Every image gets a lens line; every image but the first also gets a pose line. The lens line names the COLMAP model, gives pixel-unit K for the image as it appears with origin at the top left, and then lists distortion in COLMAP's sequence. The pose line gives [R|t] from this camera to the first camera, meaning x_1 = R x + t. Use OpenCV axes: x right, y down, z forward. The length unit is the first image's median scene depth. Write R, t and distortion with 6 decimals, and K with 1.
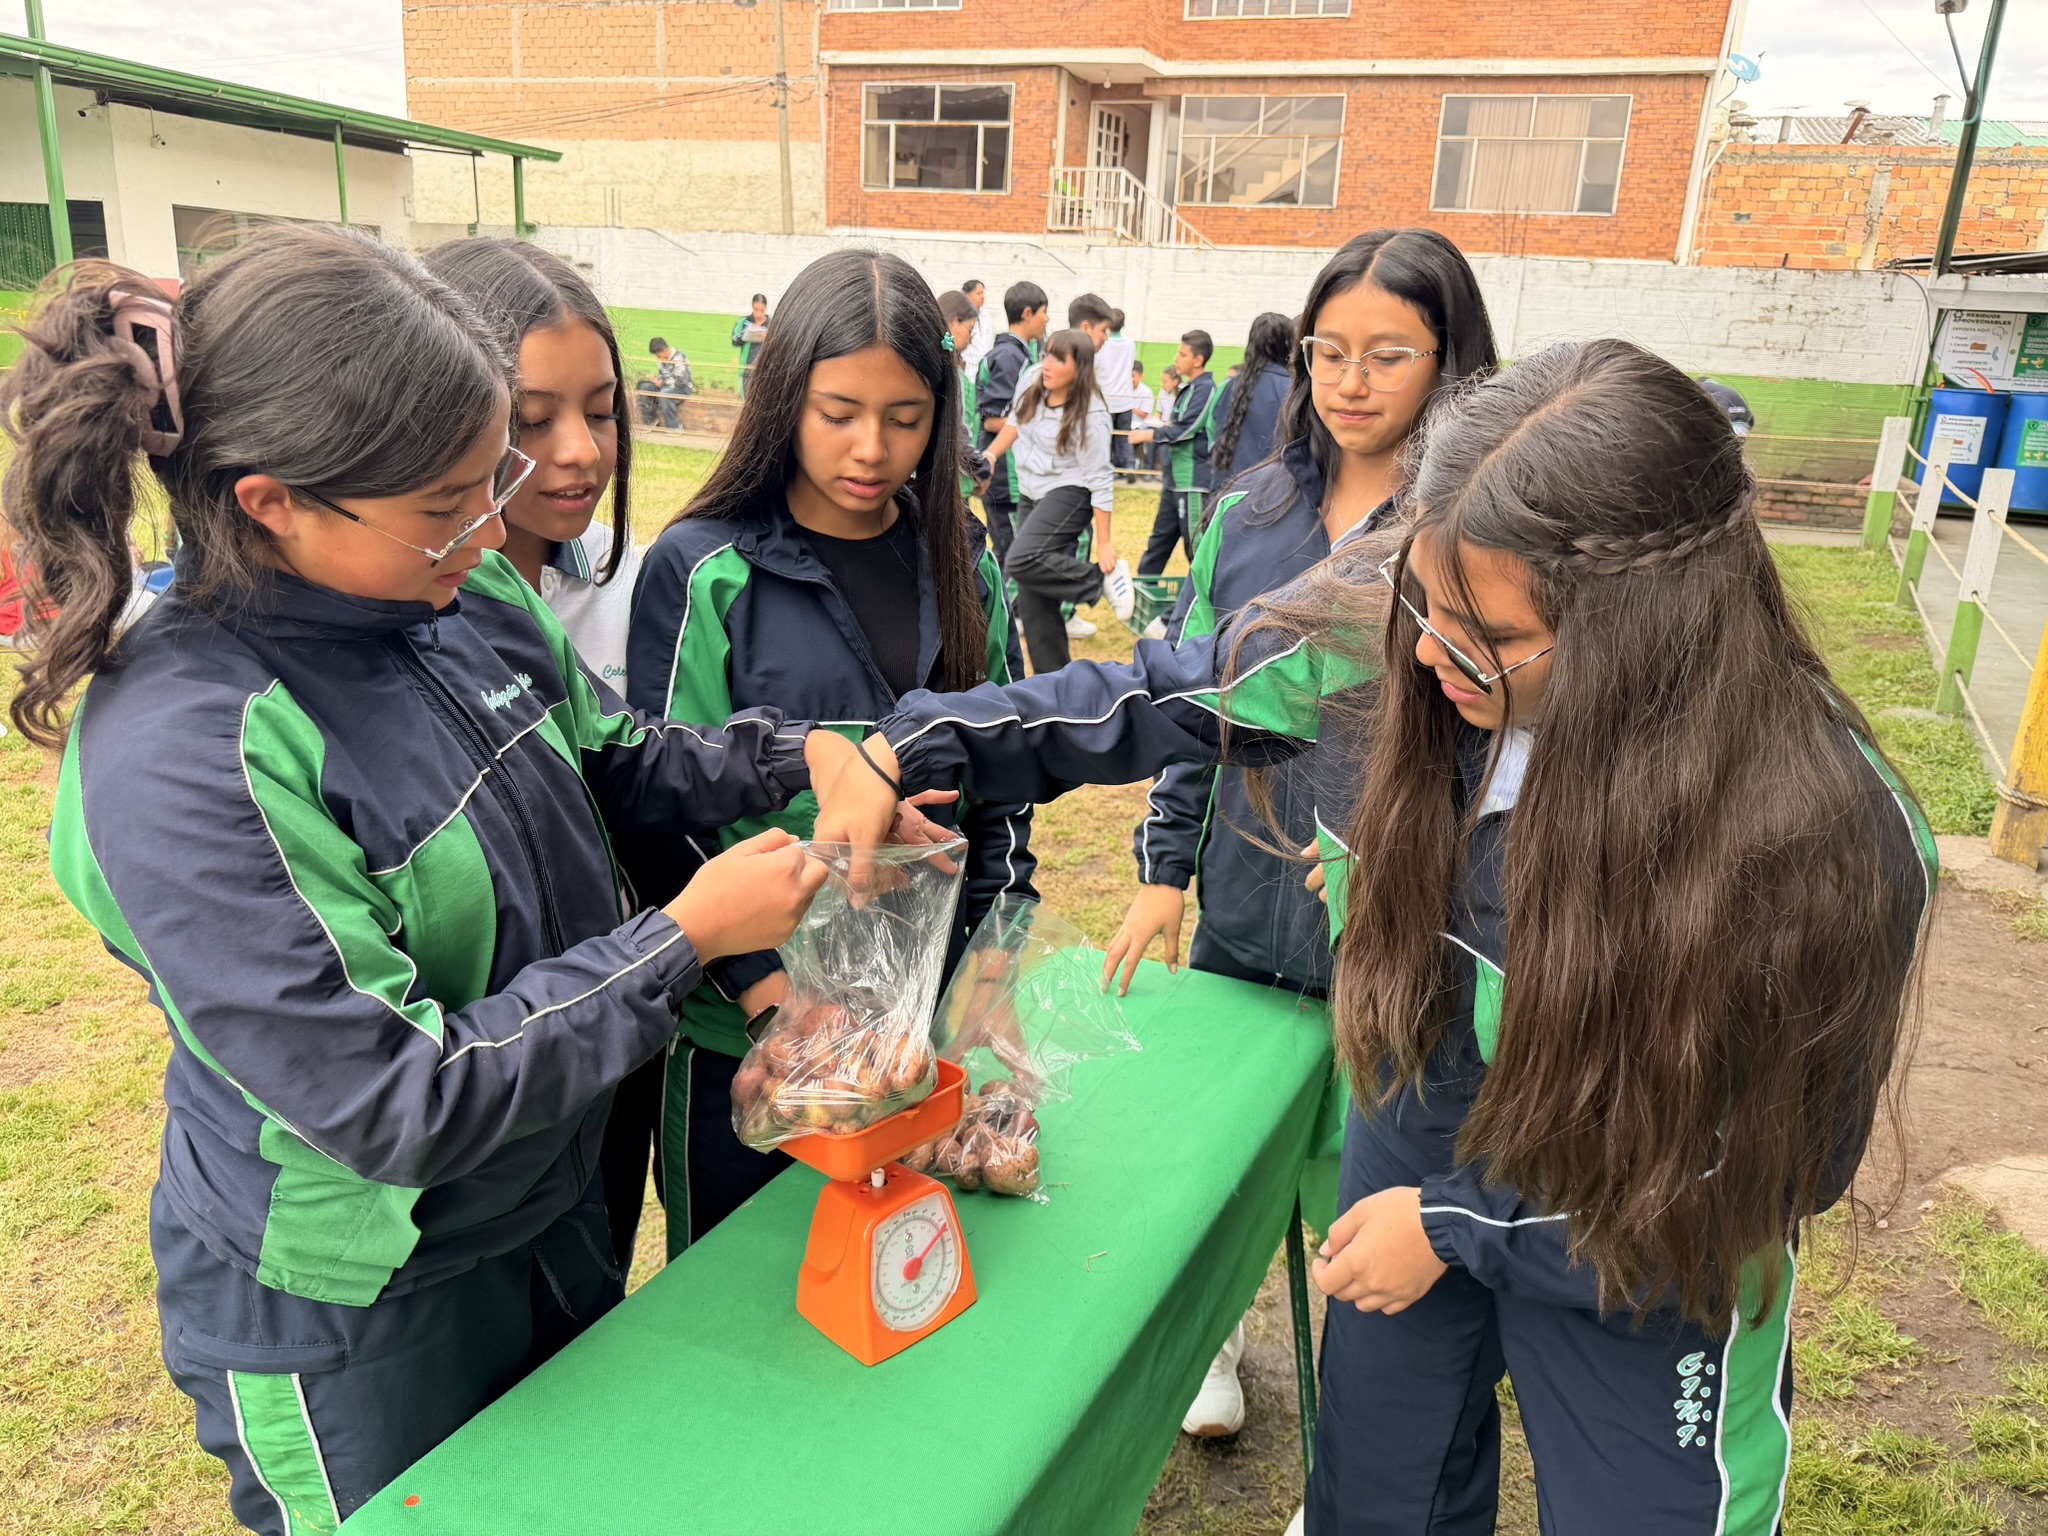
lens RADIAL K [[1470.3, 0, 1024.0], [0, 1470.3, 768.0], [0, 0, 1]] dist [-0.000340, -0.005638]
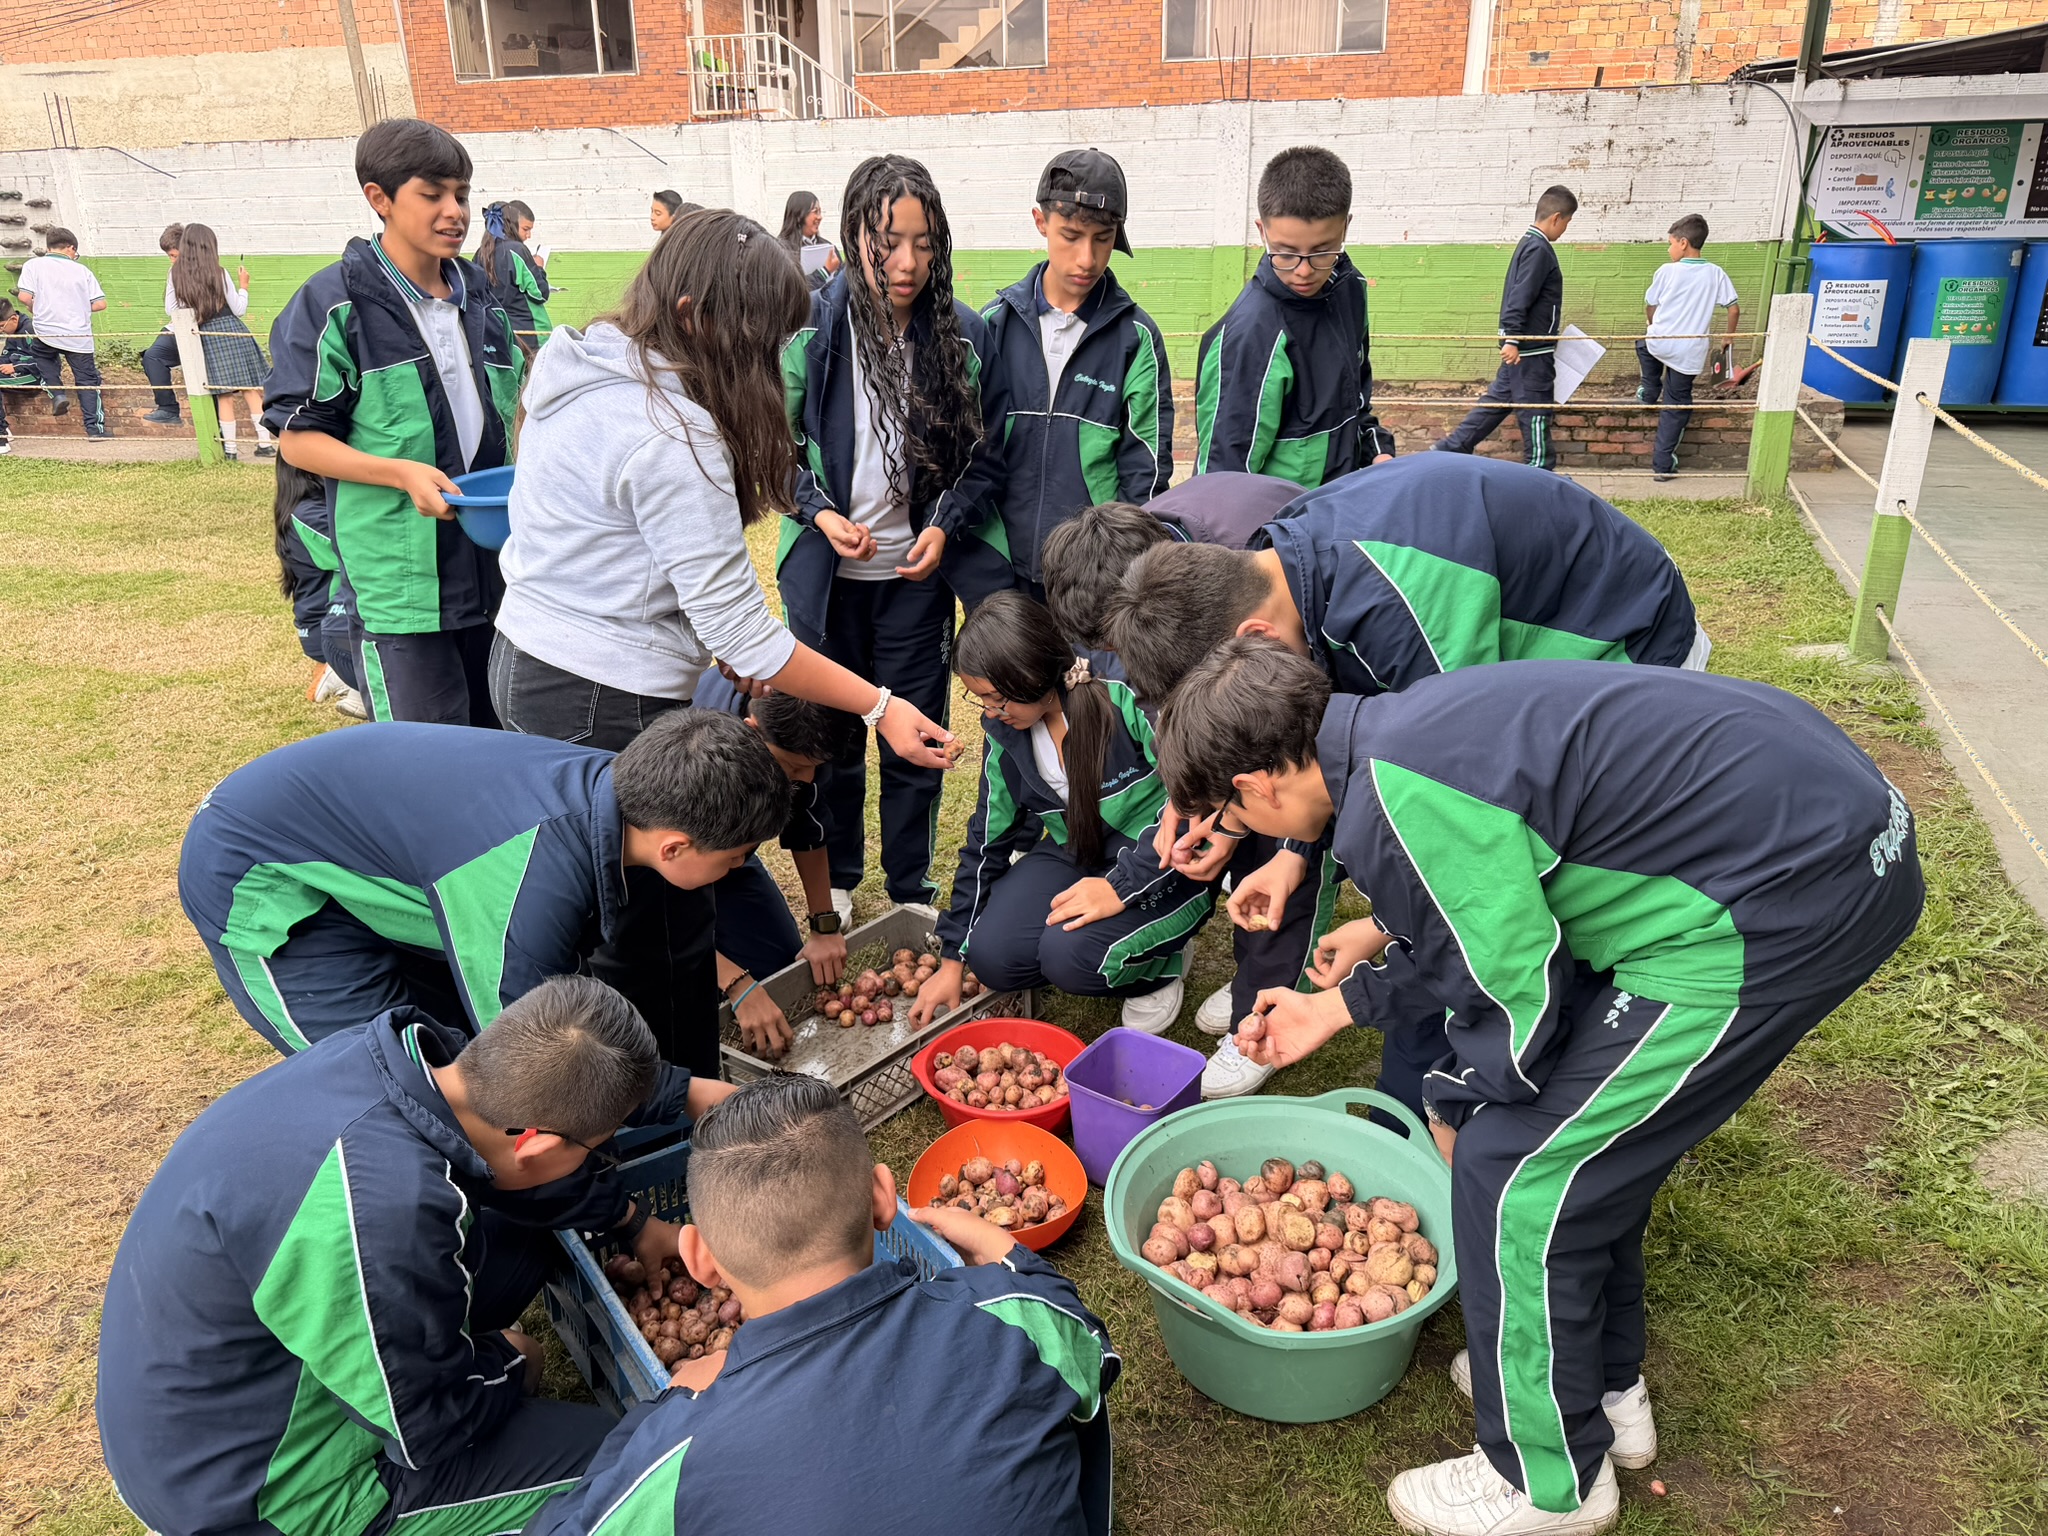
lens RADIAL K [[1443.5, 0, 1024.0], [0, 1443.5, 768.0], [0, 0, 1]] dist [-0.002940, -0.001821]
pose [[0.991677, -0.100039, 0.081055, 0.146632], [0.094955, 0.993401, 0.064331, -0.080765], [-0.086956, -0.056099, 0.994631, 0.300535]]
